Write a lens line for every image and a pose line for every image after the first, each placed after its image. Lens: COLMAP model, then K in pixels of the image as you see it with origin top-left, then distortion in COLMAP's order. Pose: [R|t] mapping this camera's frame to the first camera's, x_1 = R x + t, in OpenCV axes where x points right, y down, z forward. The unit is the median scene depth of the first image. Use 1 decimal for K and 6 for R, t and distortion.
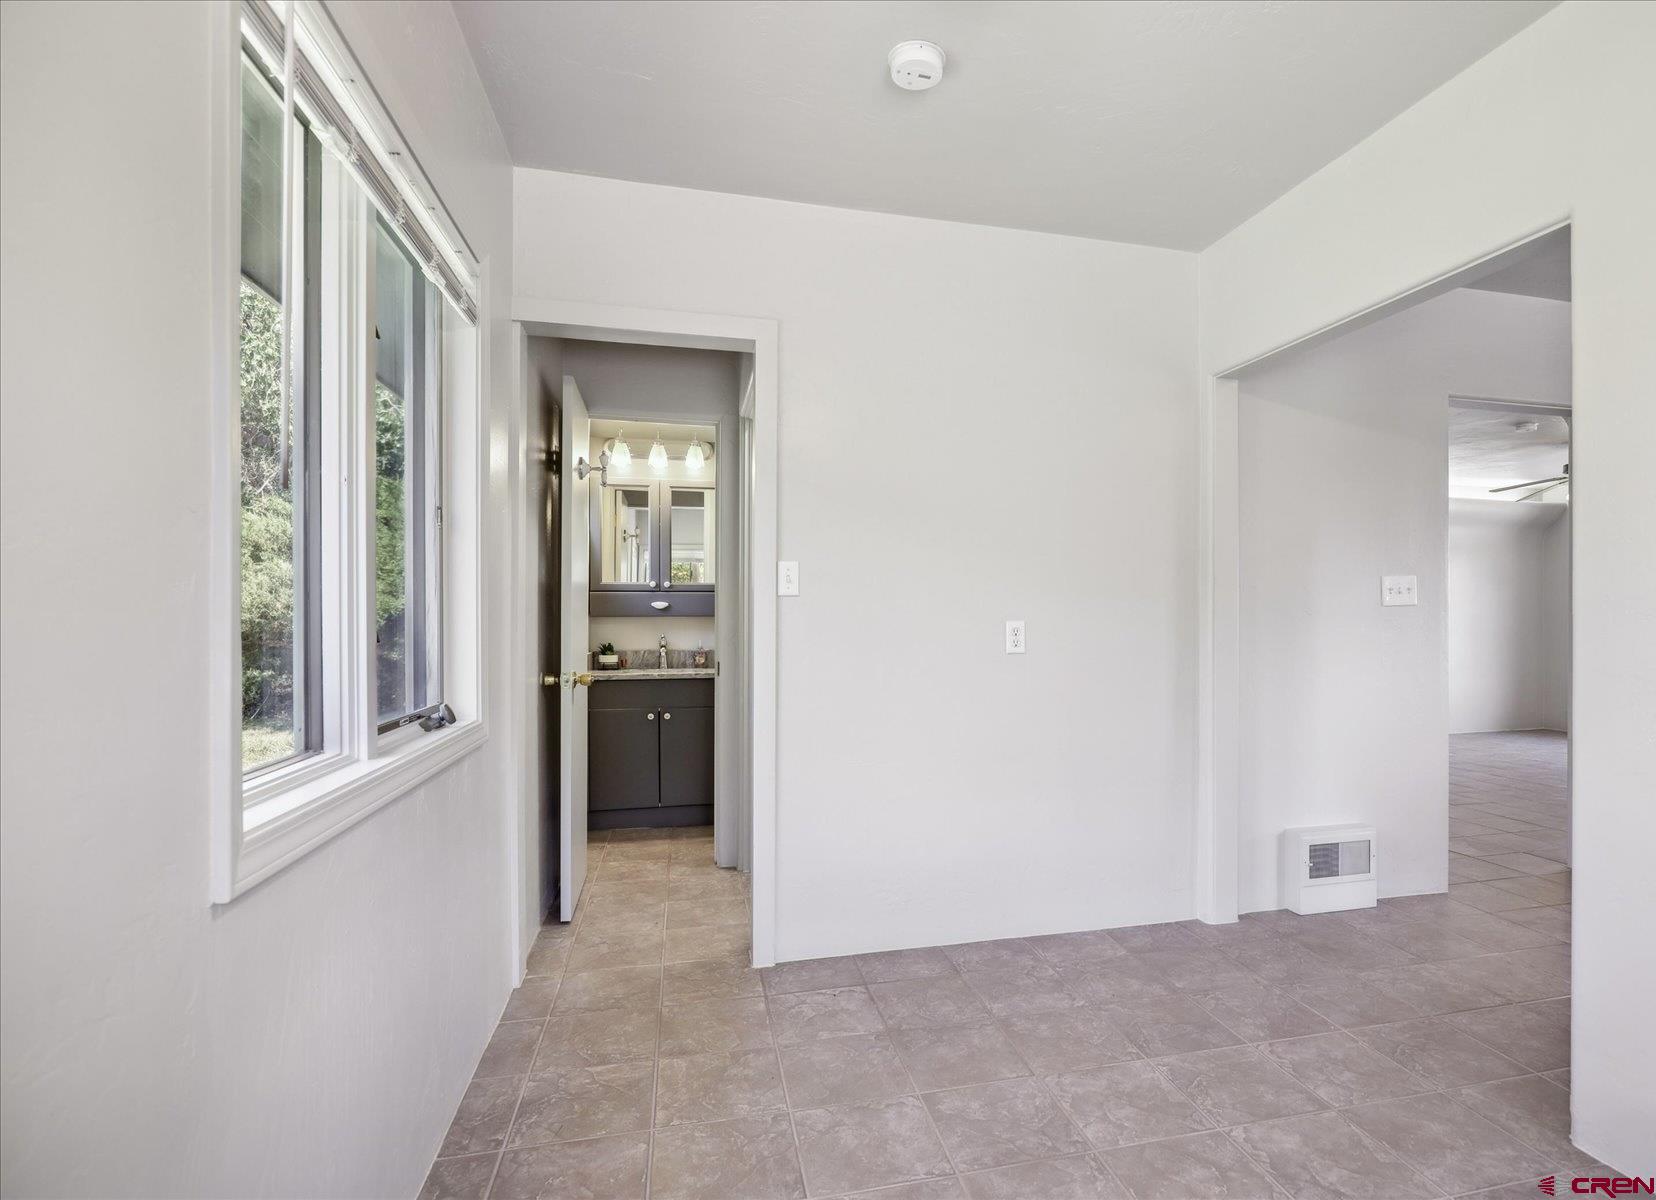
lens RADIAL K [[669.4, 0, 829.1], [0, 669.4, 608.9], [0, 0, 1]] dist [-0.000191, 0.000000]
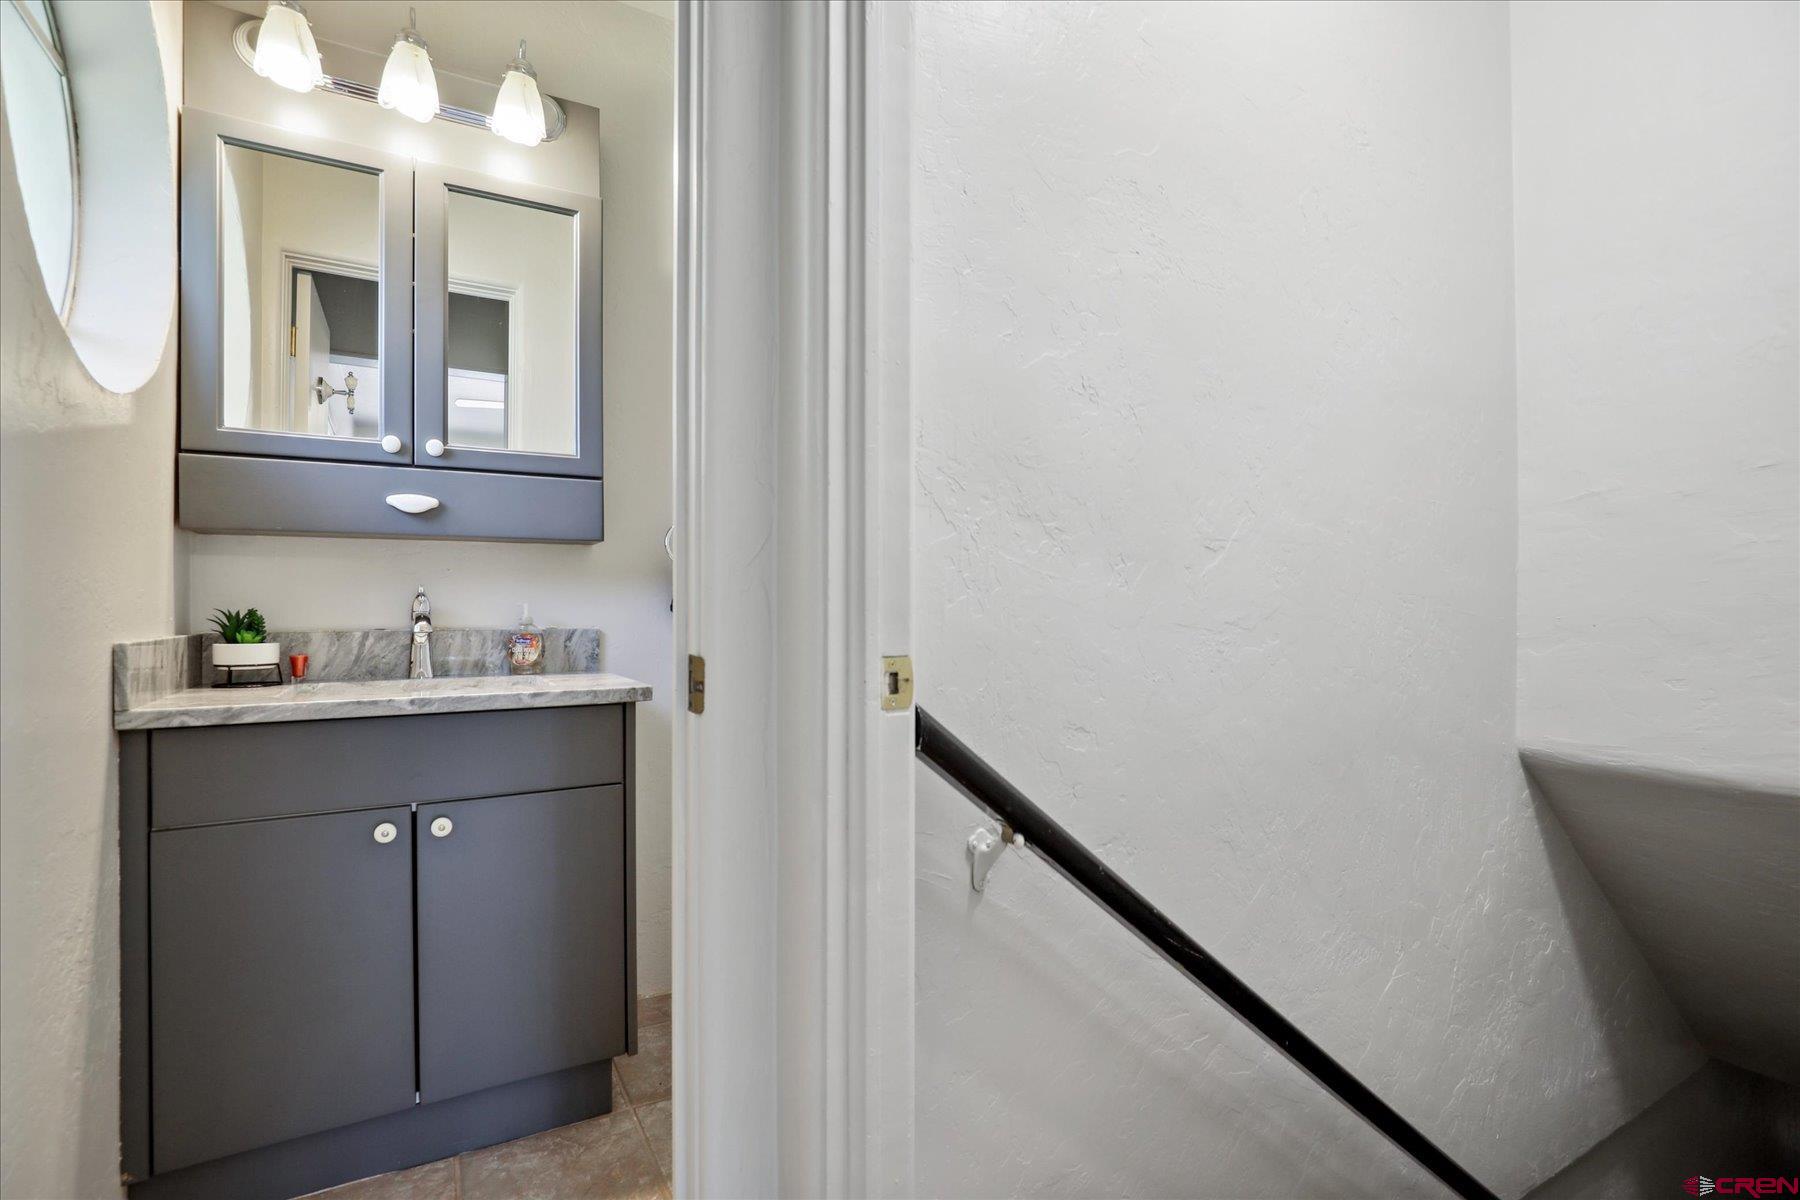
lens RADIAL K [[844.9, 0, 901.4], [0, 844.9, 597.8], [0, 0, 1]] dist [-0.014560, 0.001435]
pose [[0.956474, 0.005394, 0.291768, -0.131964], [-0.010371, 0.999826, 0.015516, 0.034996], [-0.291634, -0.017867, 0.956363, 0.486003]]
